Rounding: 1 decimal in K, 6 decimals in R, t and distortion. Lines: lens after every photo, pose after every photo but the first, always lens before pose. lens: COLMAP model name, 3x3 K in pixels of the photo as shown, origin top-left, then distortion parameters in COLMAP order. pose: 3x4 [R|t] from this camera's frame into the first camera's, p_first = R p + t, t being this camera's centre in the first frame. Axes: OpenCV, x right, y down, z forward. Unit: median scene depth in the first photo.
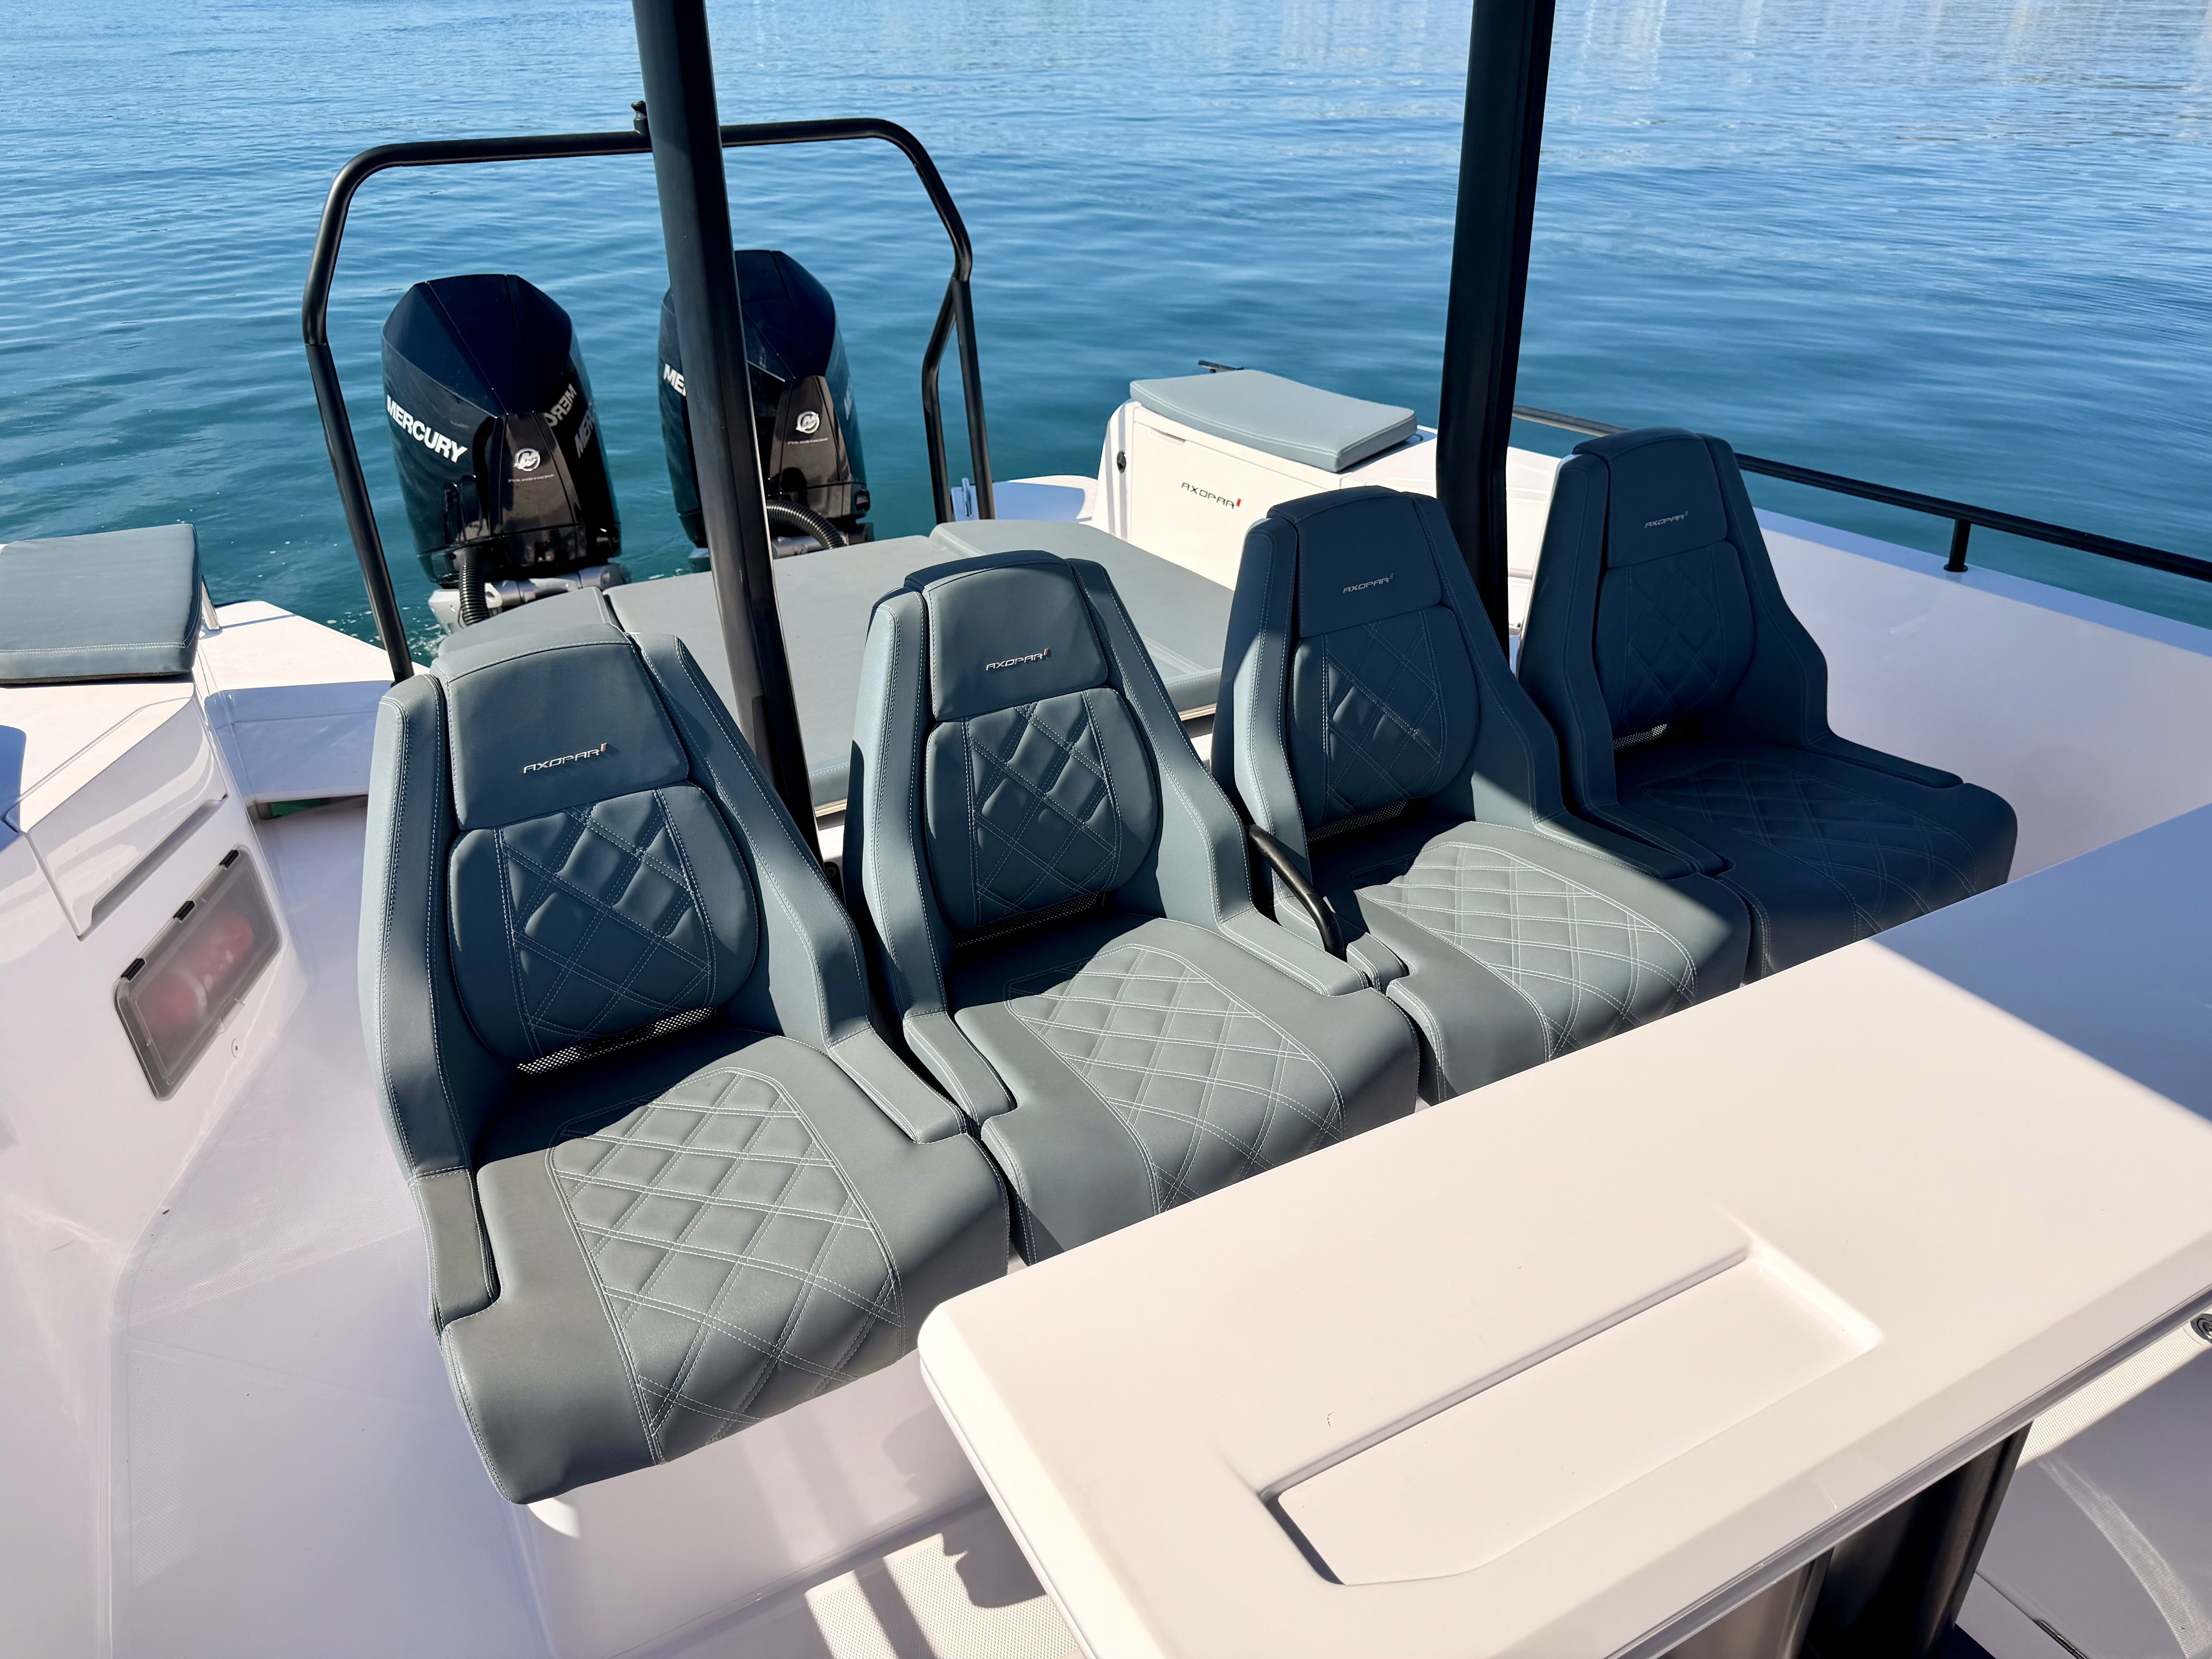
lens RADIAL K [[1548.4, 0, 1106.0], [0, 1548.4, 829.5], [0, 0, 1]] dist [0.112901, -0.155168]
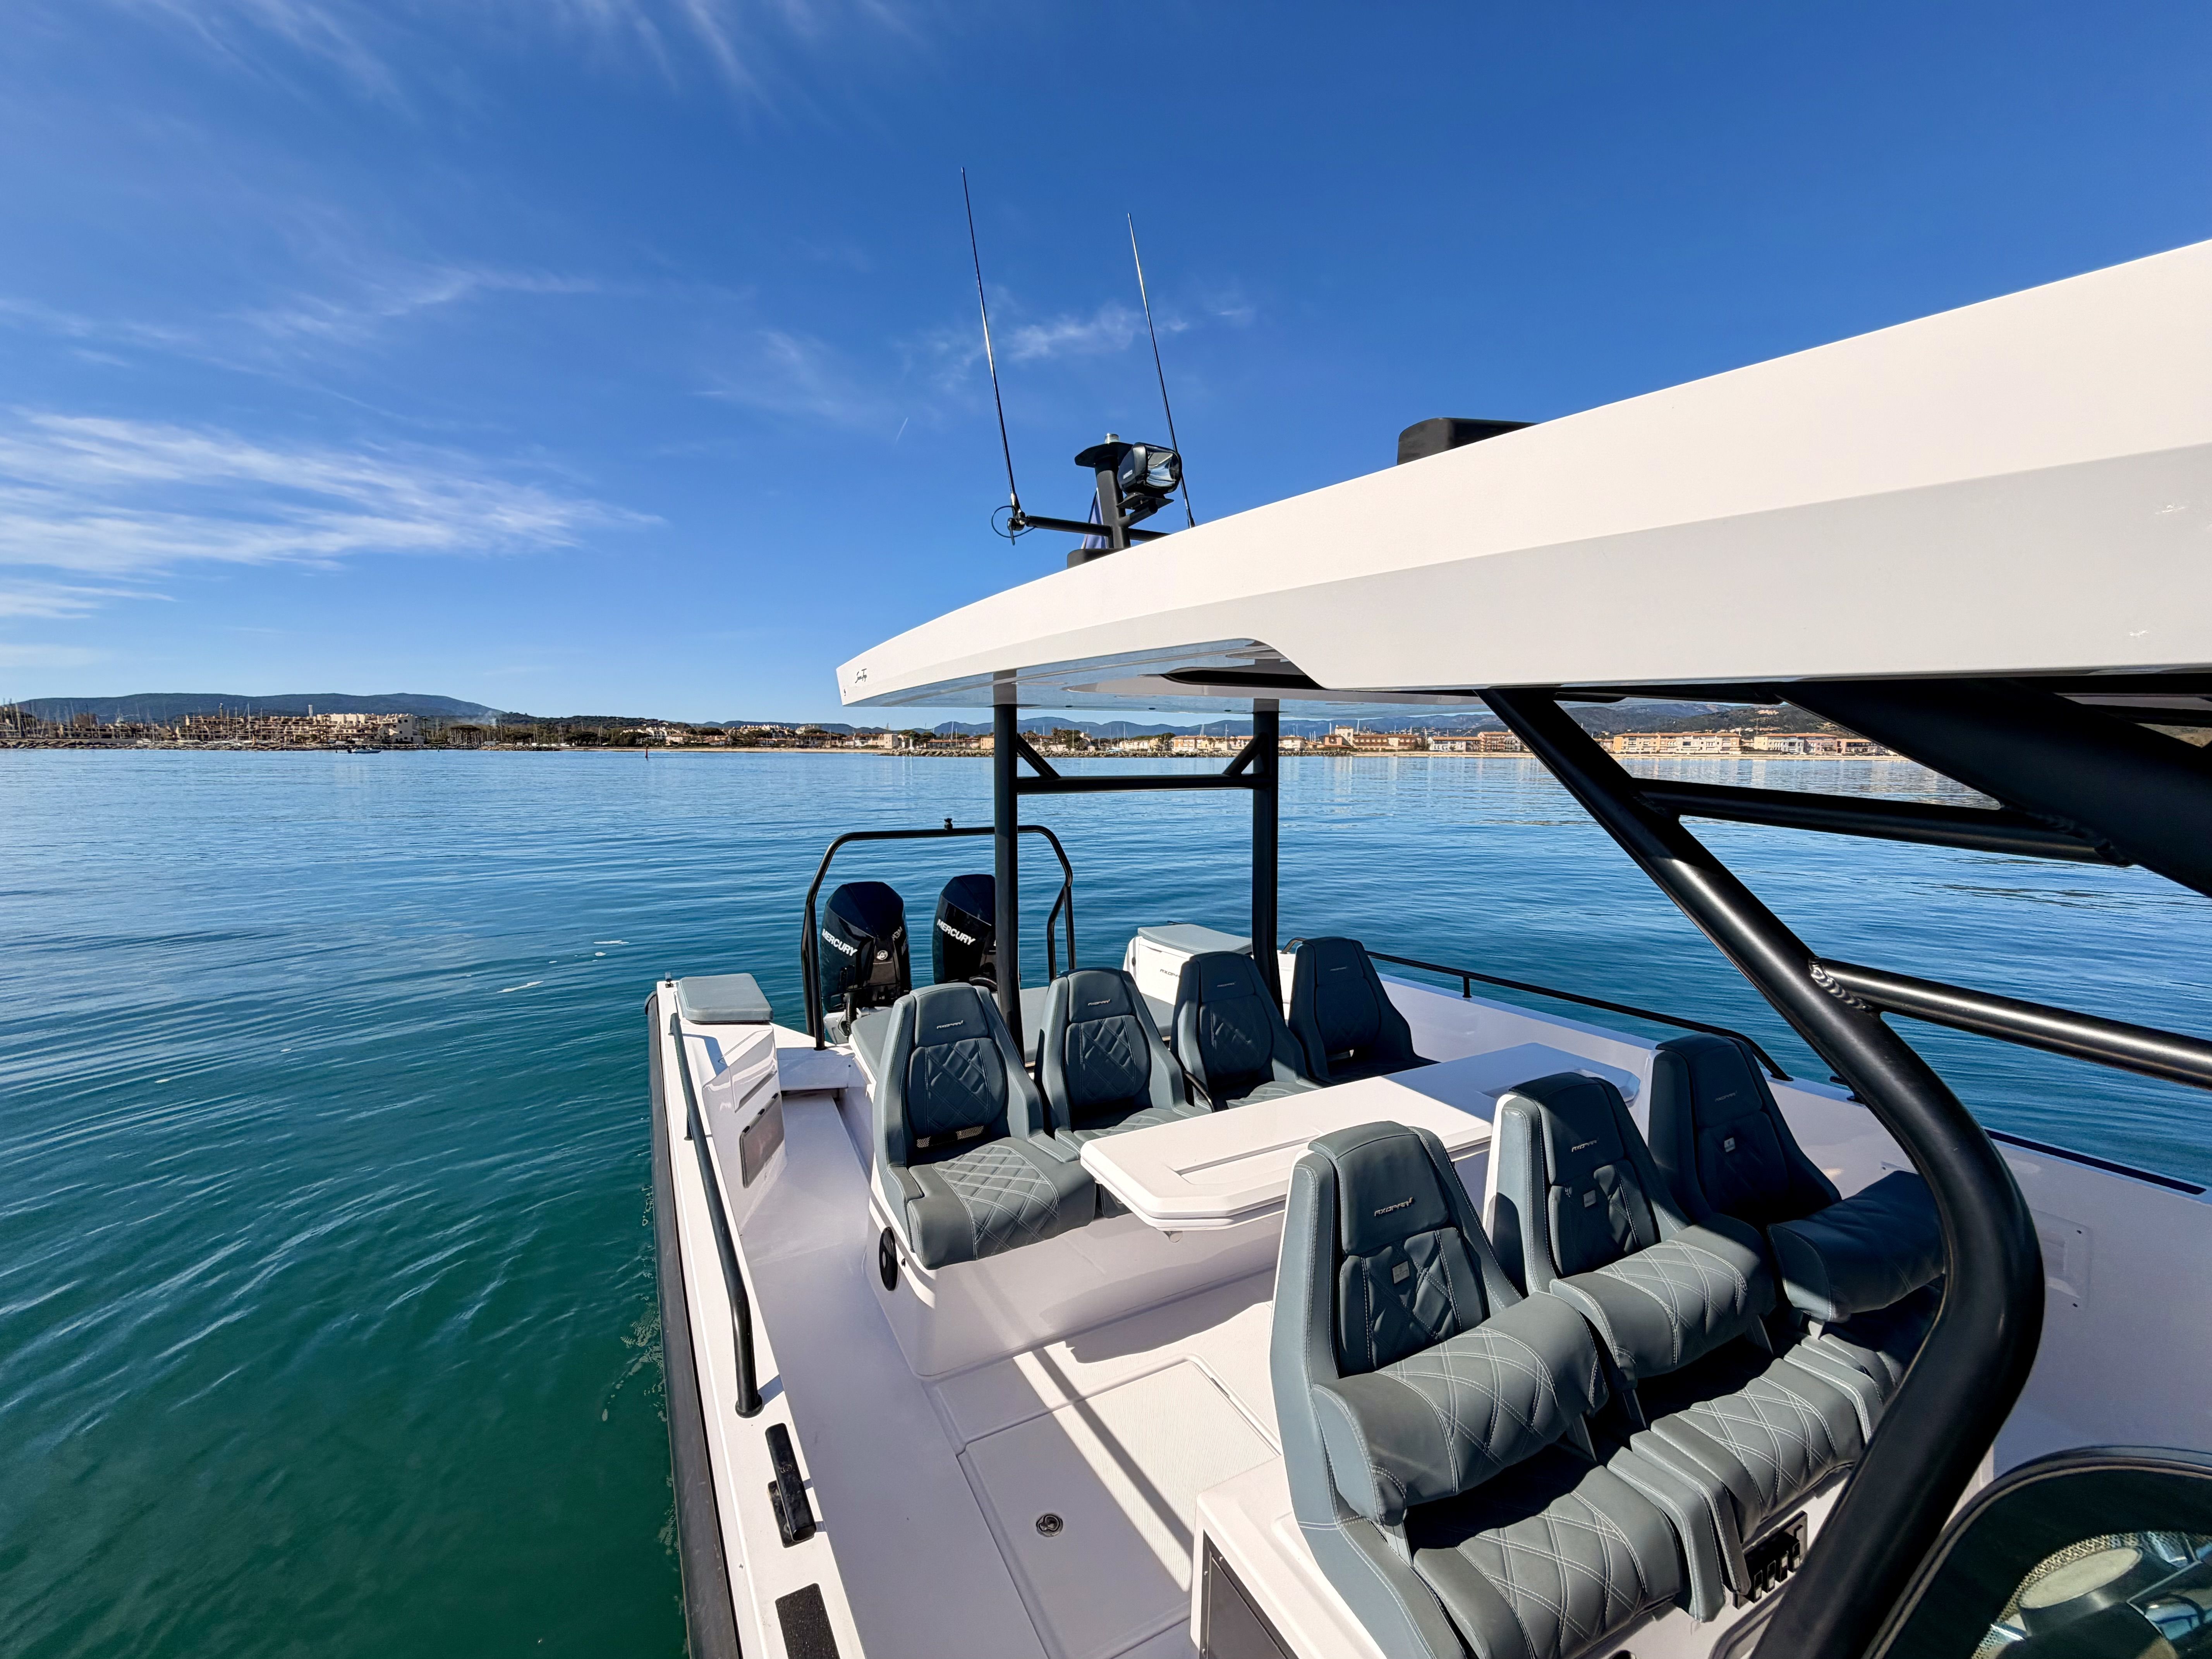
lens RADIAL K [[868.5, 0, 1099.0], [0, 868.5, 833.9], [0, 0, 1]] dist [-0.003455, 0.000604]
pose [[0.999509, 0.011733, -0.029049, -0.013592], [-0.022287, 0.917956, -0.396056, 0.202520], [0.022019, 0.396509, 0.917767, -0.492777]]
